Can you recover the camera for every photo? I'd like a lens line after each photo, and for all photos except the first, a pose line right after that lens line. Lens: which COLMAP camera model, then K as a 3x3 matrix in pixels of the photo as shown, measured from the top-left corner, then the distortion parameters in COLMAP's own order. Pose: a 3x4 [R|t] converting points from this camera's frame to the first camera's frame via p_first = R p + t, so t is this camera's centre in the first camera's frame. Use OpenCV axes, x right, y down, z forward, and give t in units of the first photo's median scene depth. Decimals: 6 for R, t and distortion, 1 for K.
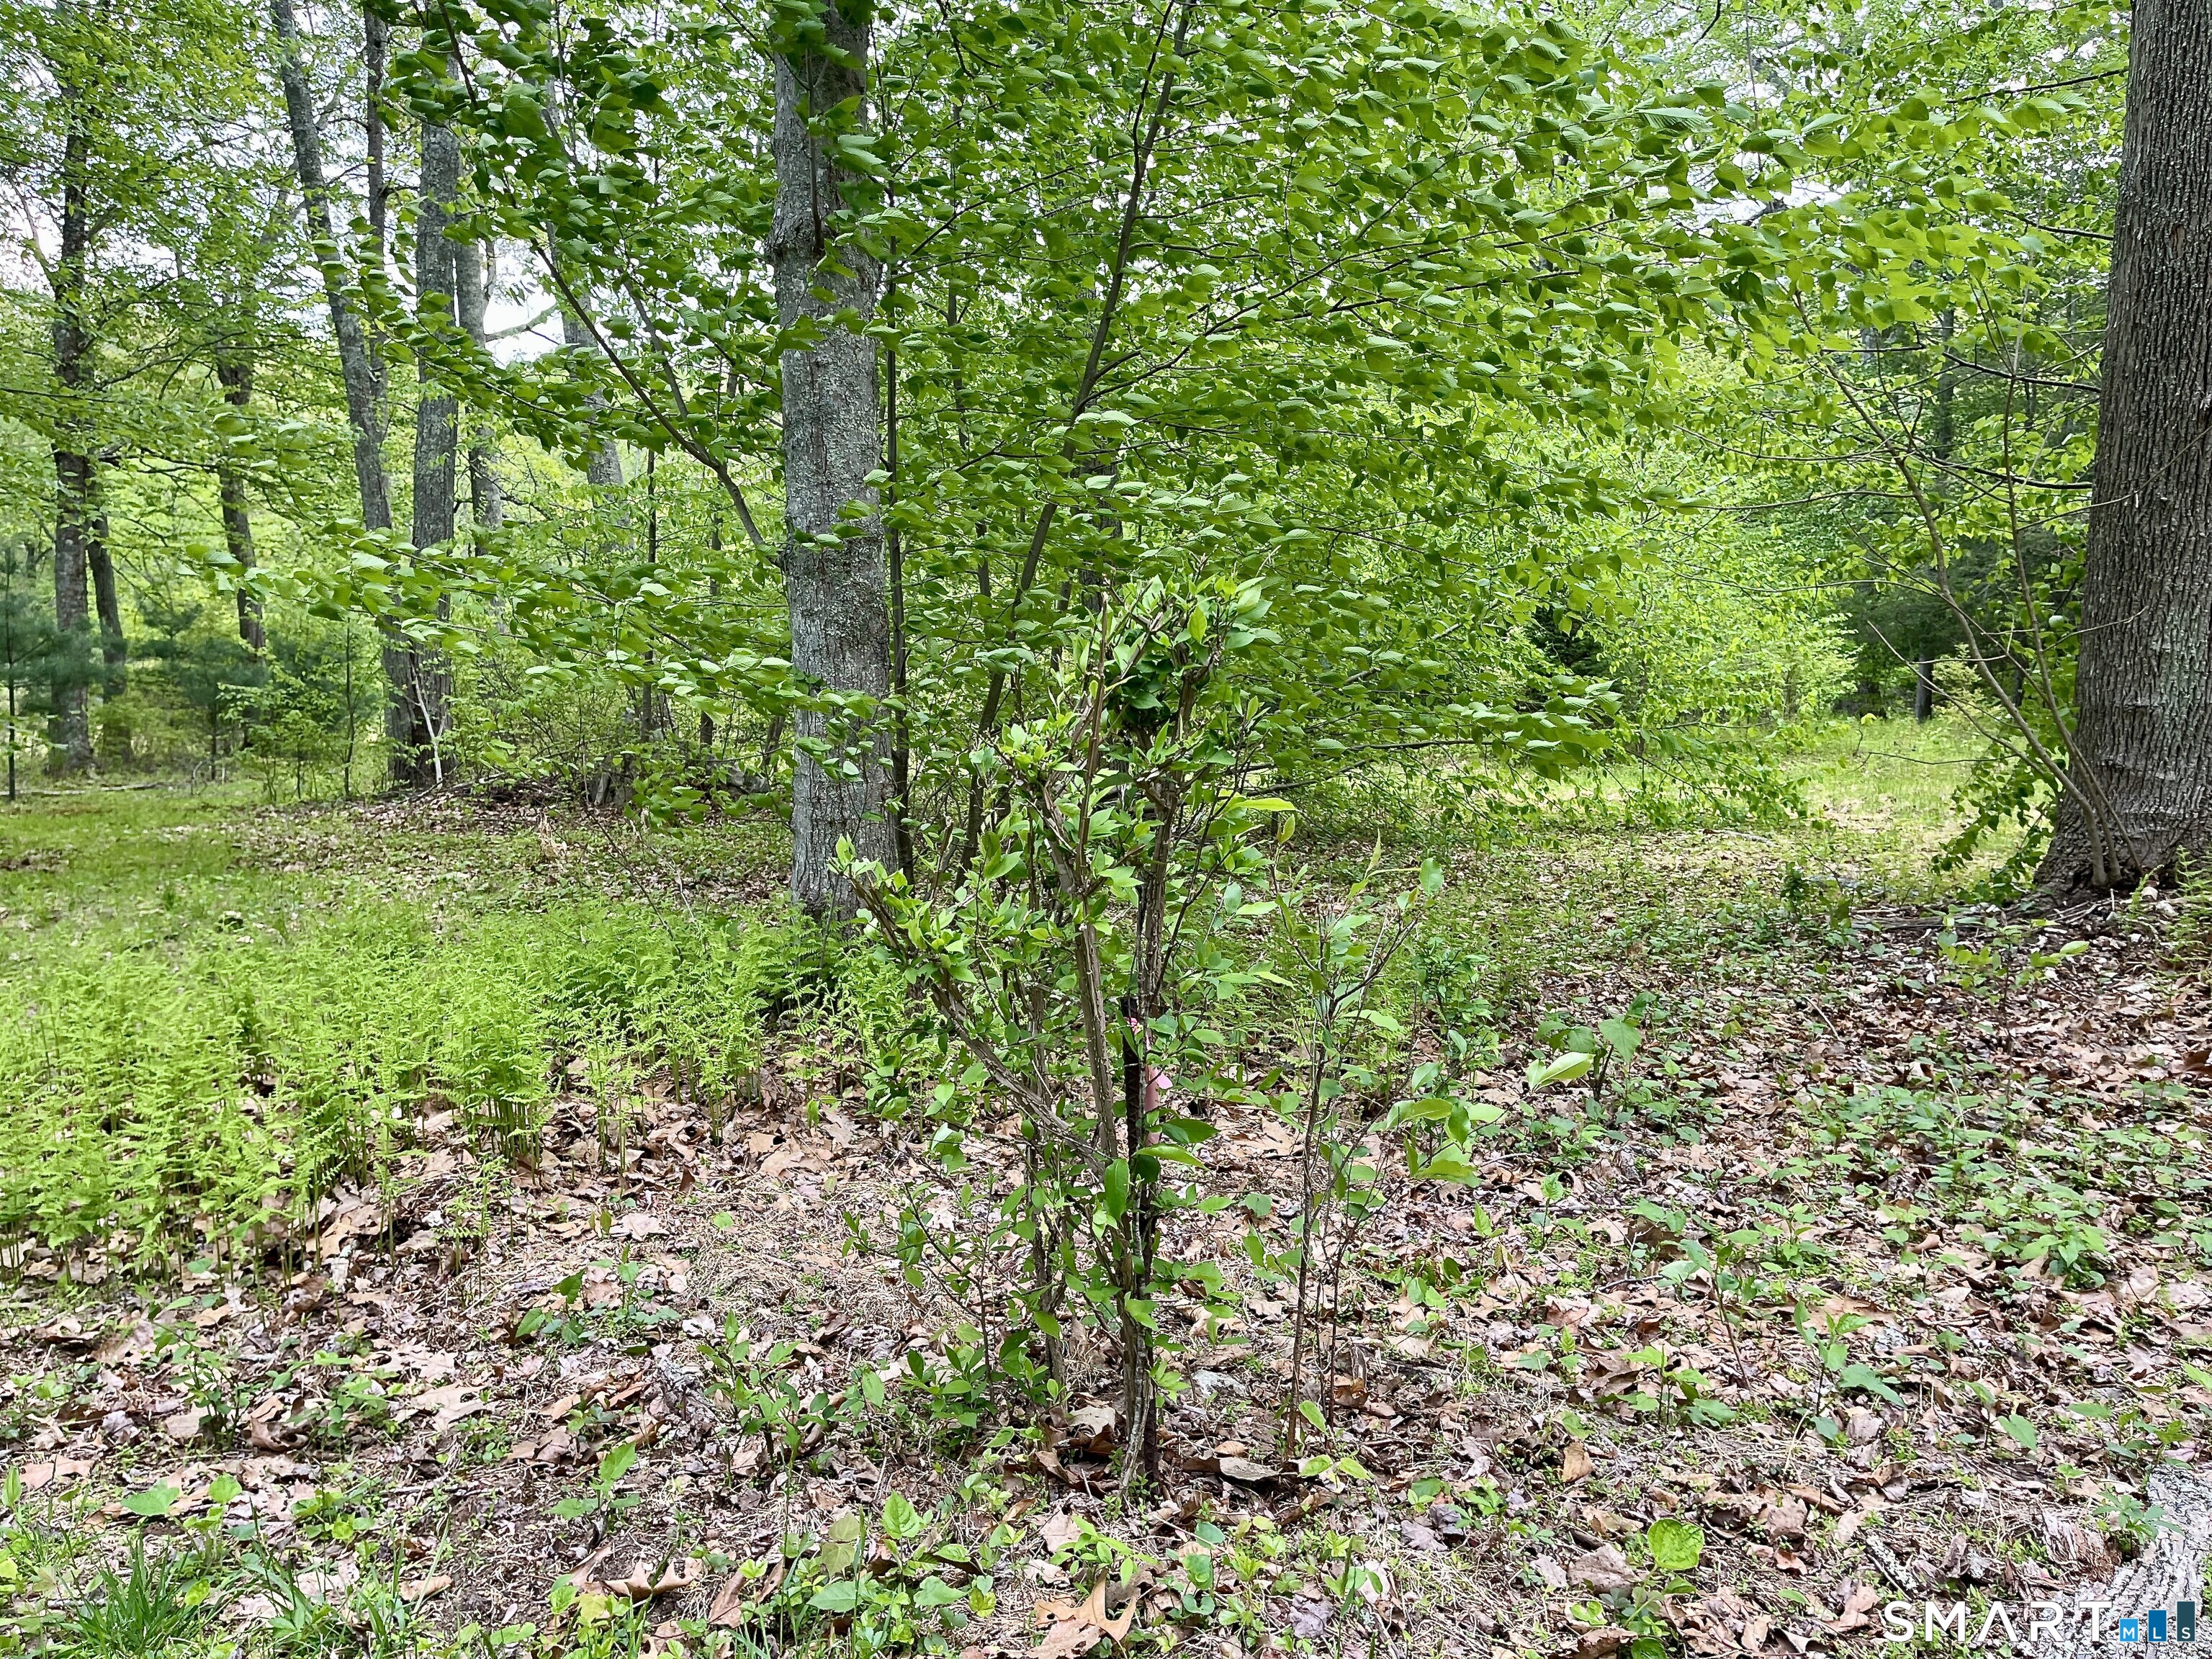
lens RADIAL K [[1676.7, 0, 1115.3], [0, 1676.7, 812.9], [0, 0, 1]] dist [0.060023, -0.077801]
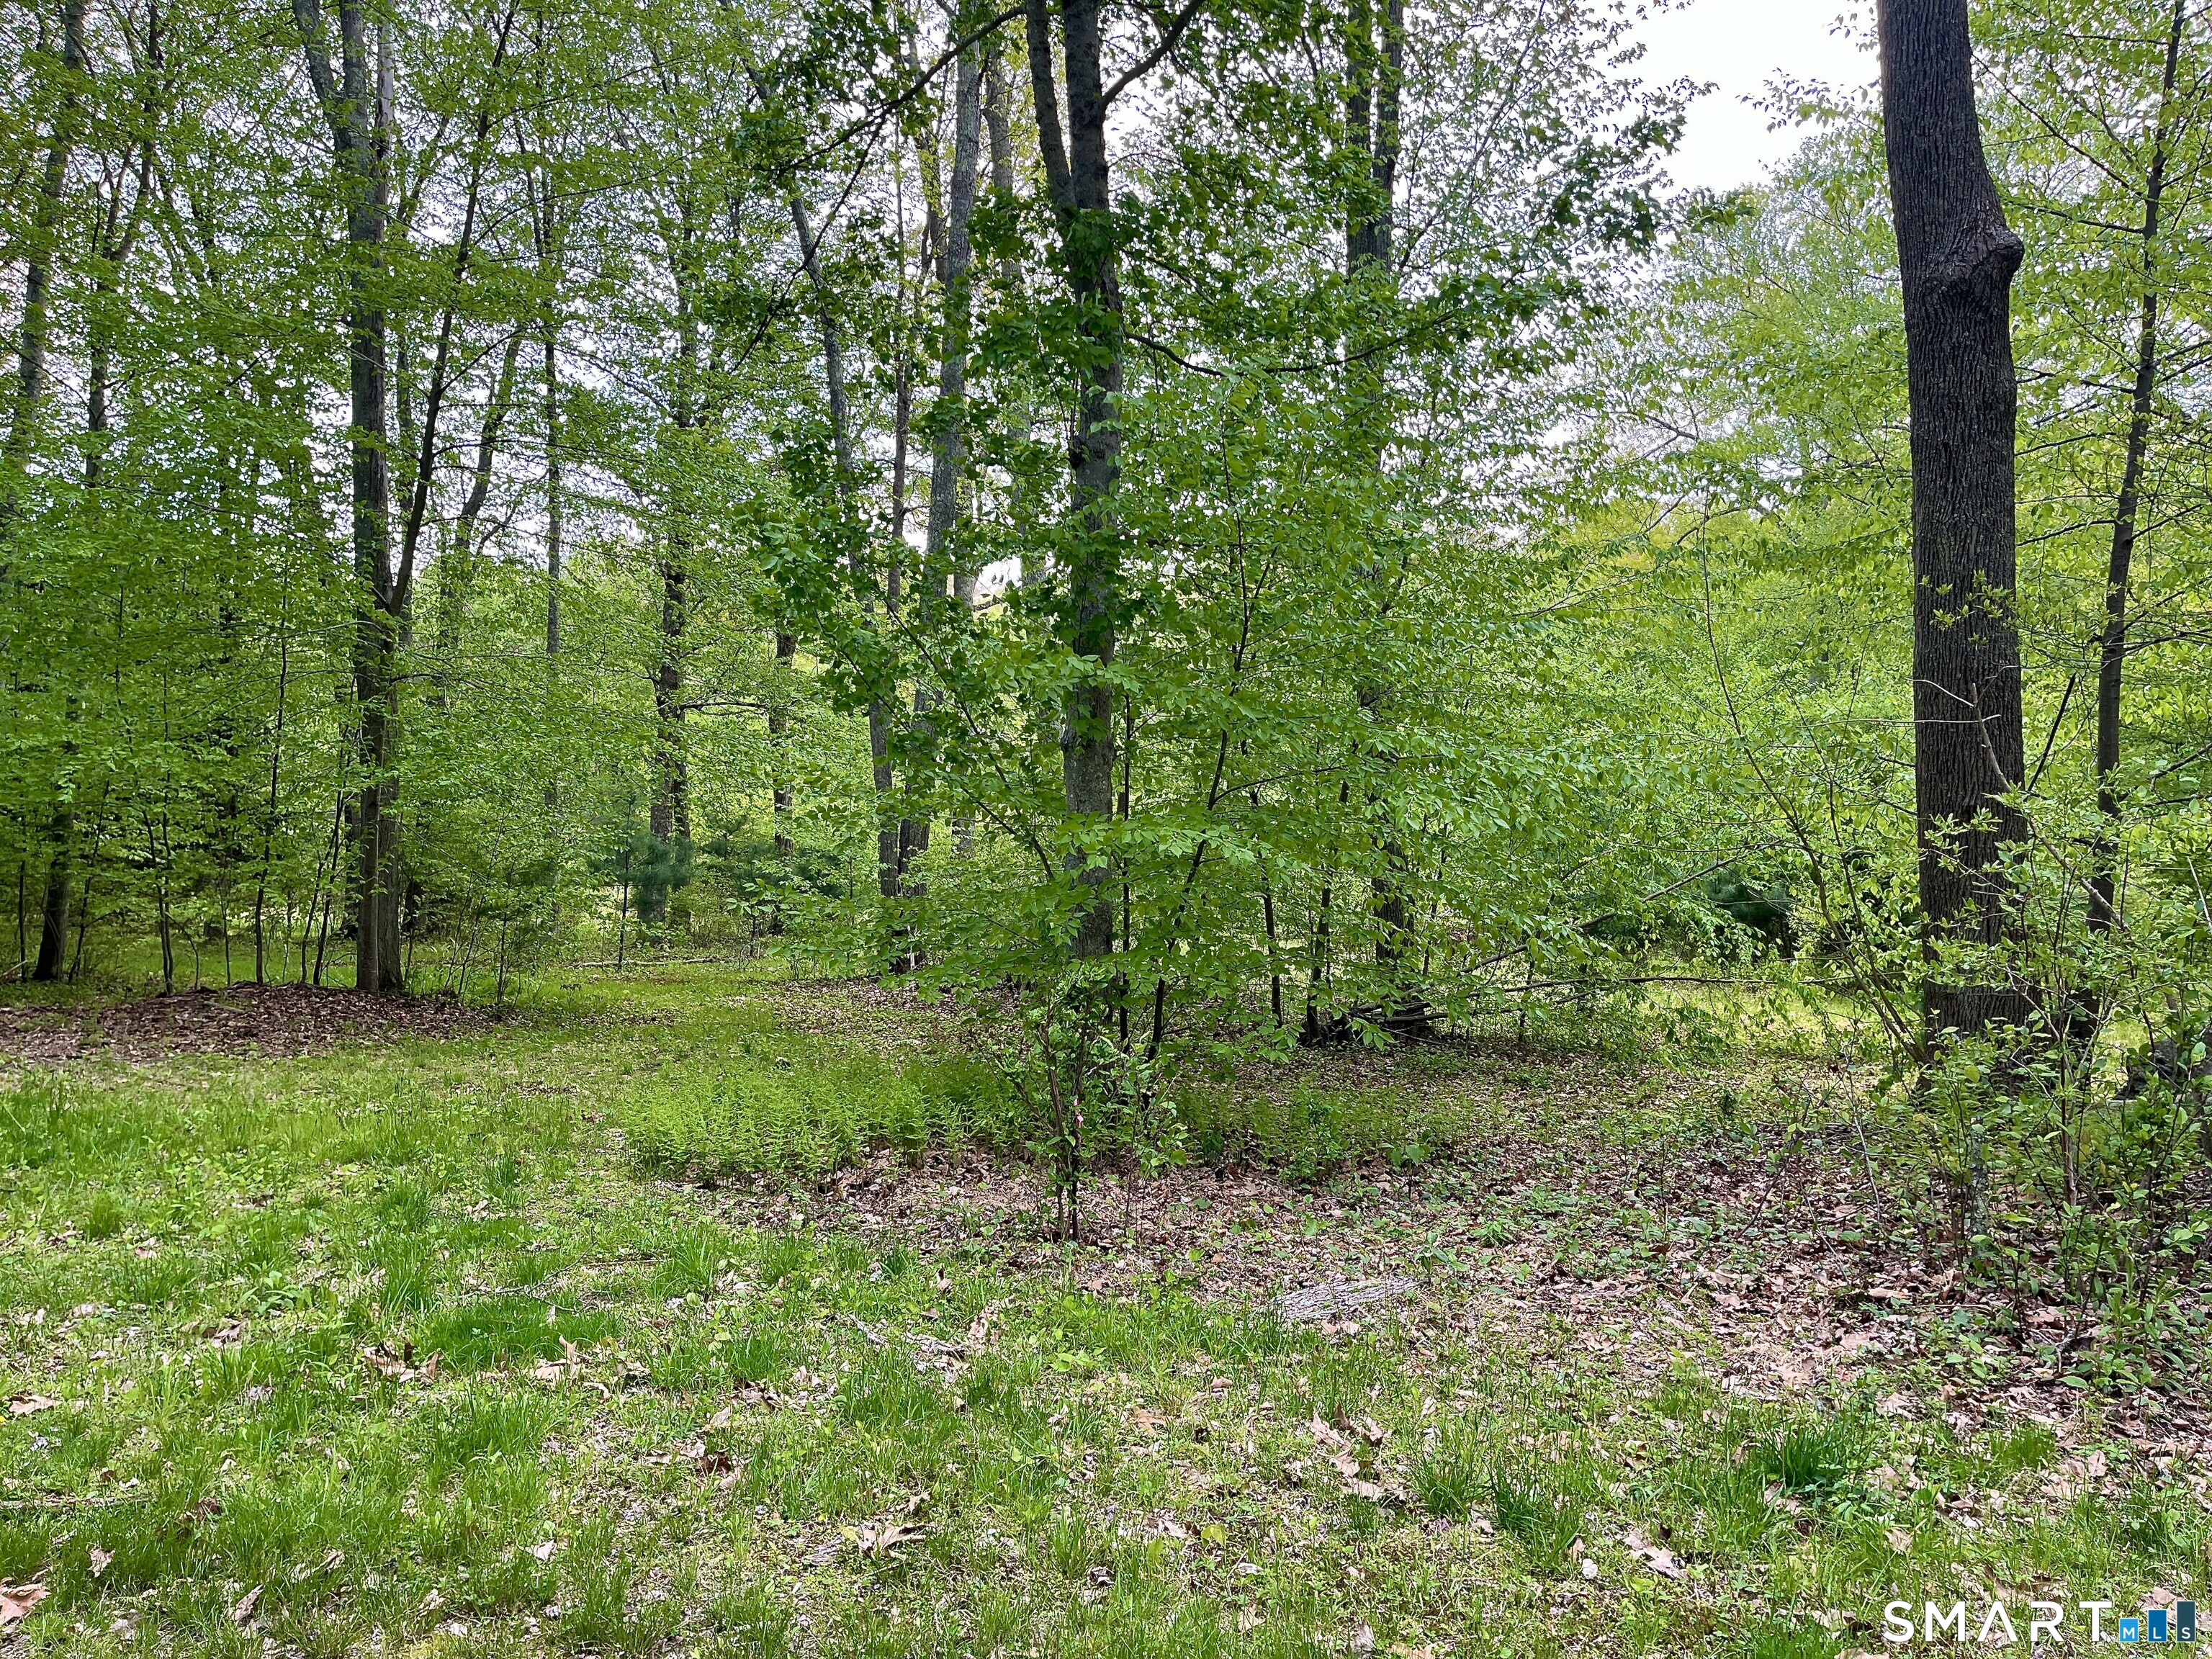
lens RADIAL K [[1676.7, 0, 1115.3], [0, 1676.7, 812.9], [0, 0, 1]] dist [0.060023, -0.077801]
pose [[0.963948, 0.018314, -0.265459, 0.564703], [-0.047782, 0.993326, -0.104981, -0.055007], [0.261765, 0.113880, 0.958389, -1.307526]]
